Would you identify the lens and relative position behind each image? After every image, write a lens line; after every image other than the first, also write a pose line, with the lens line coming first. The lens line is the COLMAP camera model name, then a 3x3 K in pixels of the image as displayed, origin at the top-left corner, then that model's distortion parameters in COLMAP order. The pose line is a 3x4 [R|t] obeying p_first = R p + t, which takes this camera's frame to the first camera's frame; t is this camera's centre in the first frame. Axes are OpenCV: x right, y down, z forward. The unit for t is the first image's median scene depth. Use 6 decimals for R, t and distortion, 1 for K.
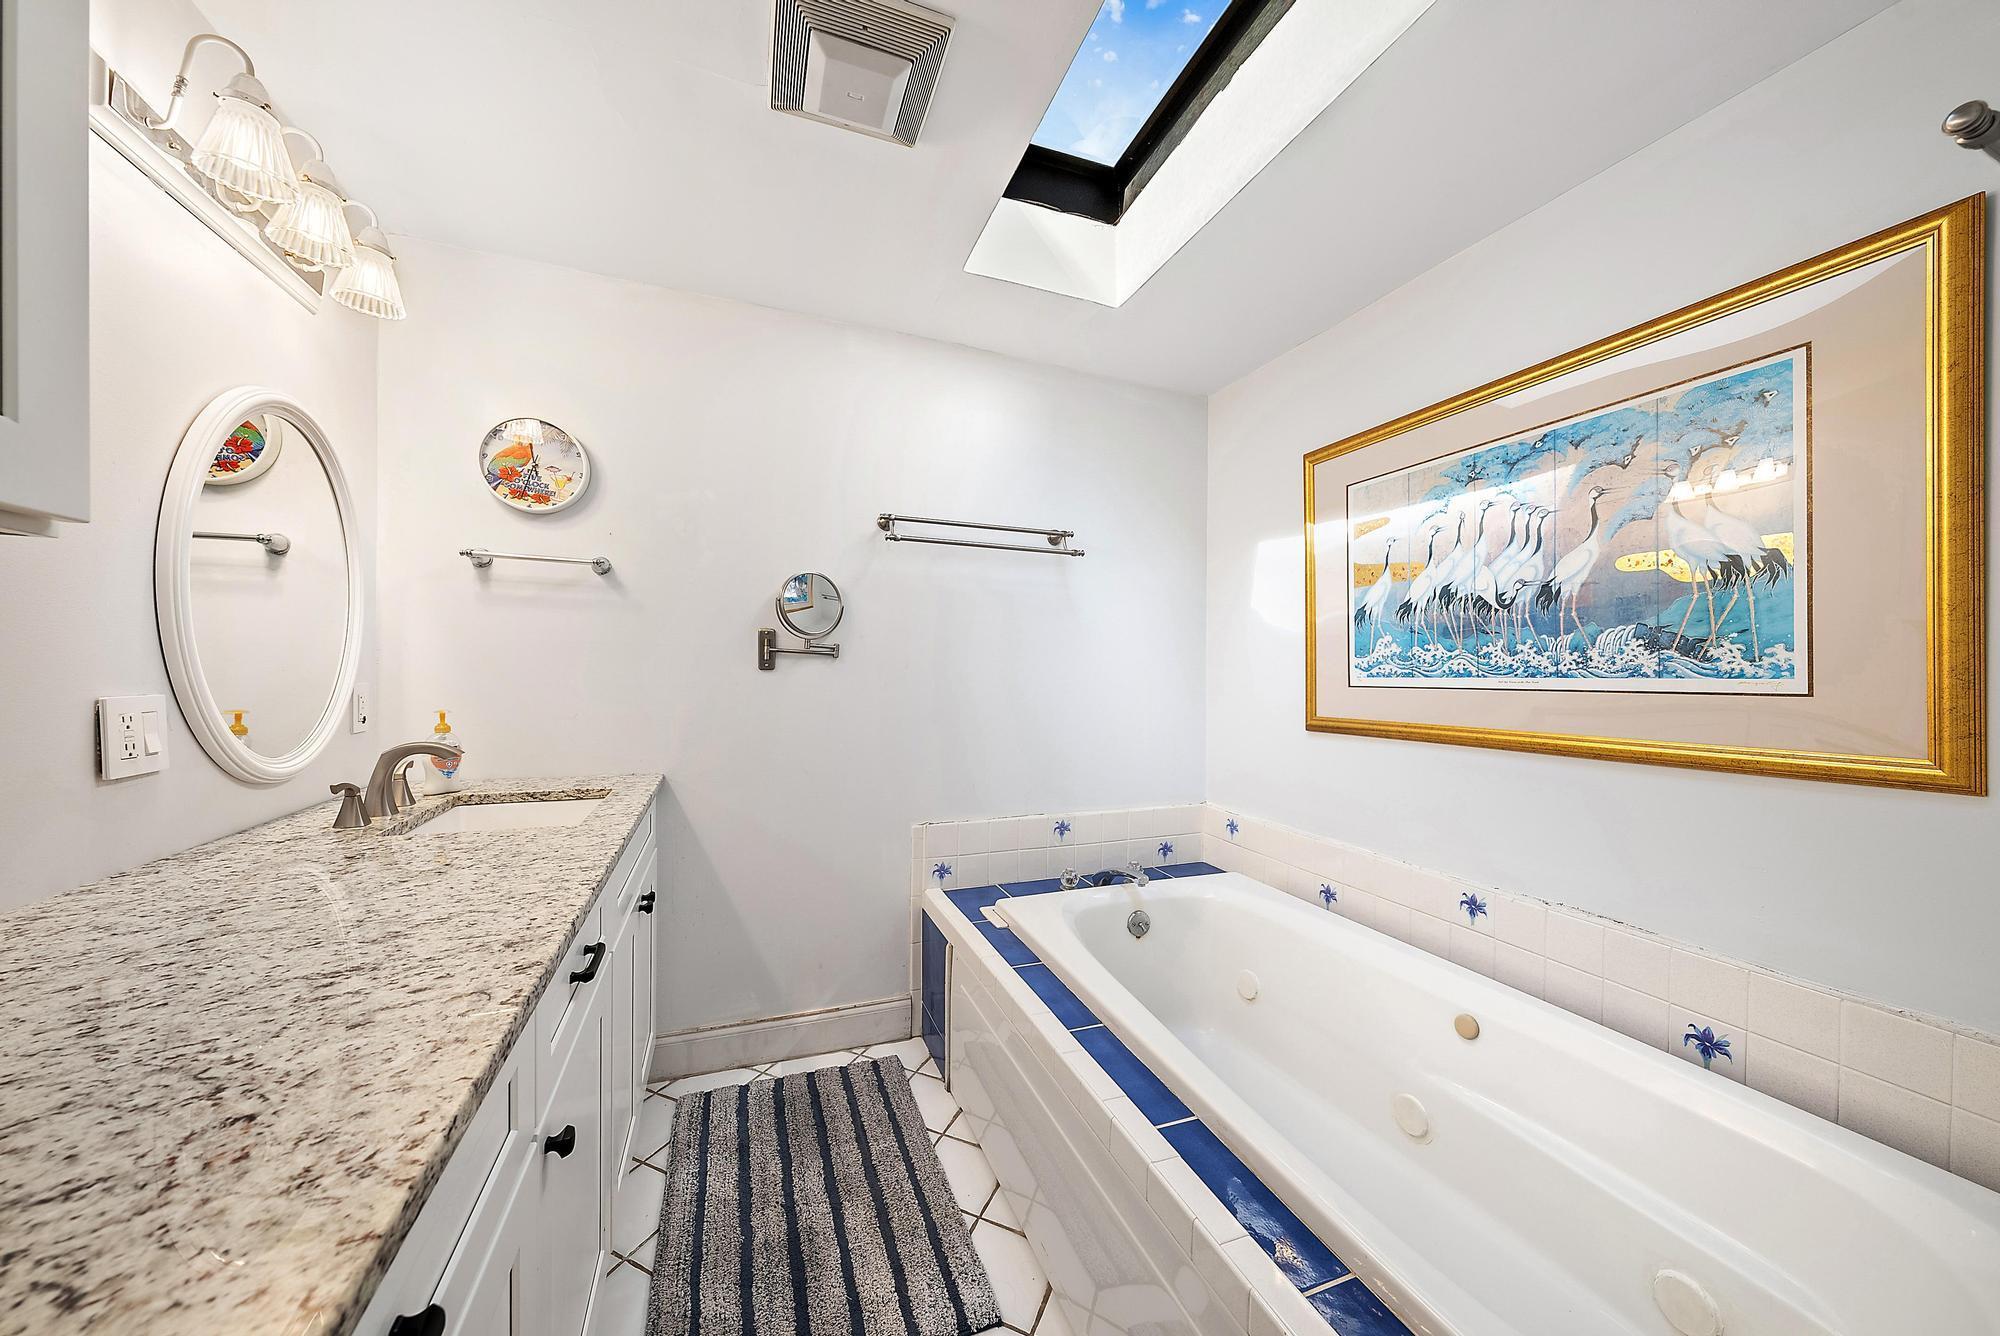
lens RADIAL K [[694.7, 0, 1000.2], [0, 694.7, 668.8], [0, 0, 1]] dist [-0.001789, -0.000065]
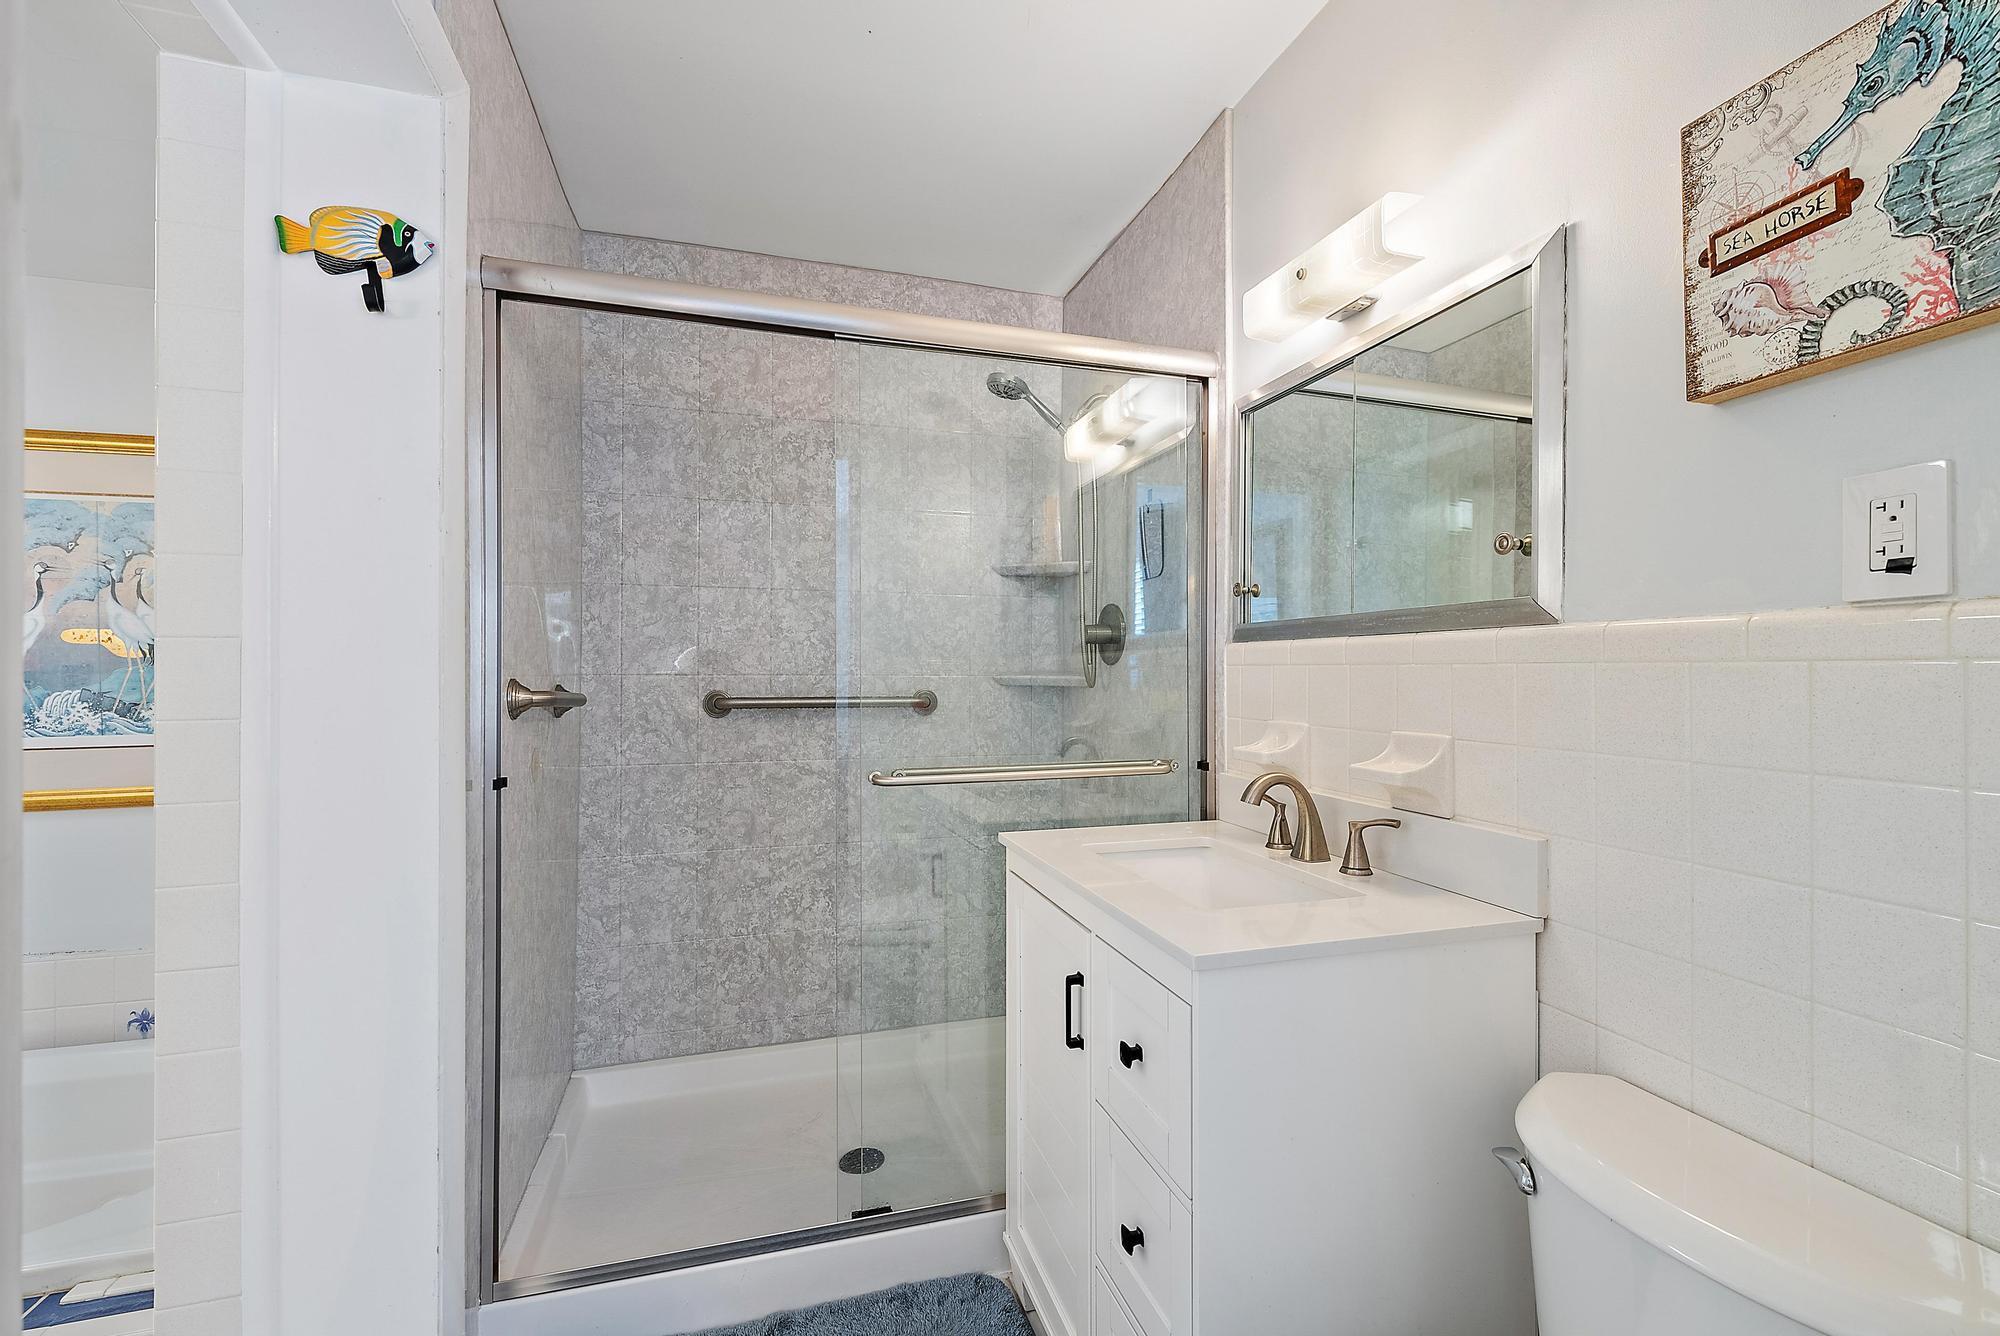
lens RADIAL K [[866.3, 0, 1002.7], [0, 866.3, 675.4], [0, 0, 1]] dist [0.001219, -0.000297]
pose [[0.071520, -0.008101, 0.997406, -0.423824], [0.006456, 0.999950, 0.007659, -0.090207], [-0.997418, 0.005892, 0.071569, -0.648790]]
